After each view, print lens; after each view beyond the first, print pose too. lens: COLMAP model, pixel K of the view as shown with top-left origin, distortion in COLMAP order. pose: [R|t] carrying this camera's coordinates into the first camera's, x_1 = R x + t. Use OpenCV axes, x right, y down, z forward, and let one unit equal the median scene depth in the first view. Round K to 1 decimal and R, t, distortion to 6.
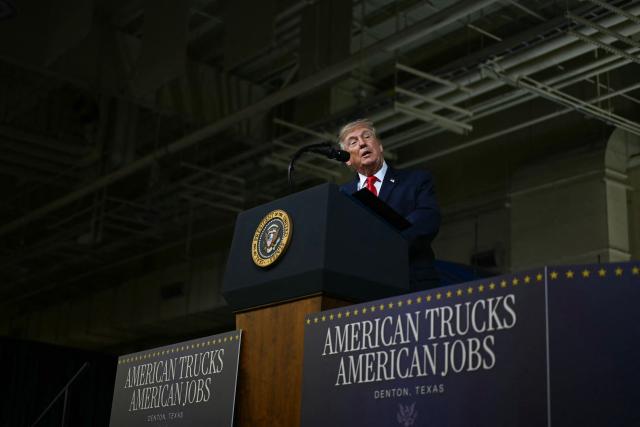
lens RADIAL K [[1003.6, 0, 320.0], [0, 1003.6, 213.5], [0, 0, 1]] dist [-0.039320, -0.163103]
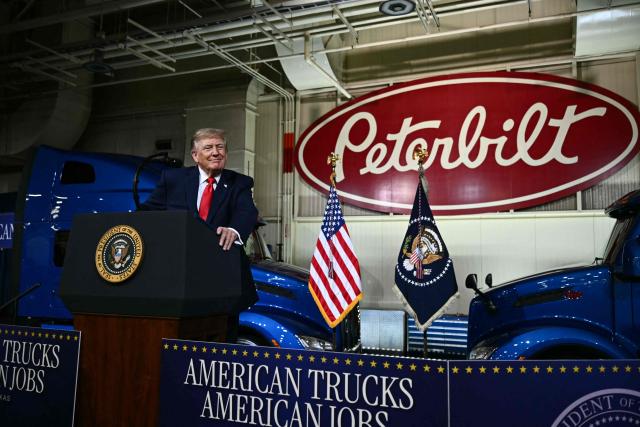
lens RADIAL K [[531.7, 0, 320.0], [0, 531.7, 213.5], [0, 0, 1]] dist [-0.001505, -0.010233]
pose [[0.874245, 0.017711, 0.485161, -0.155149], [-0.121732, 0.975407, 0.183748, -0.164329], [-0.469975, -0.219701, 0.854901, 0.503753]]
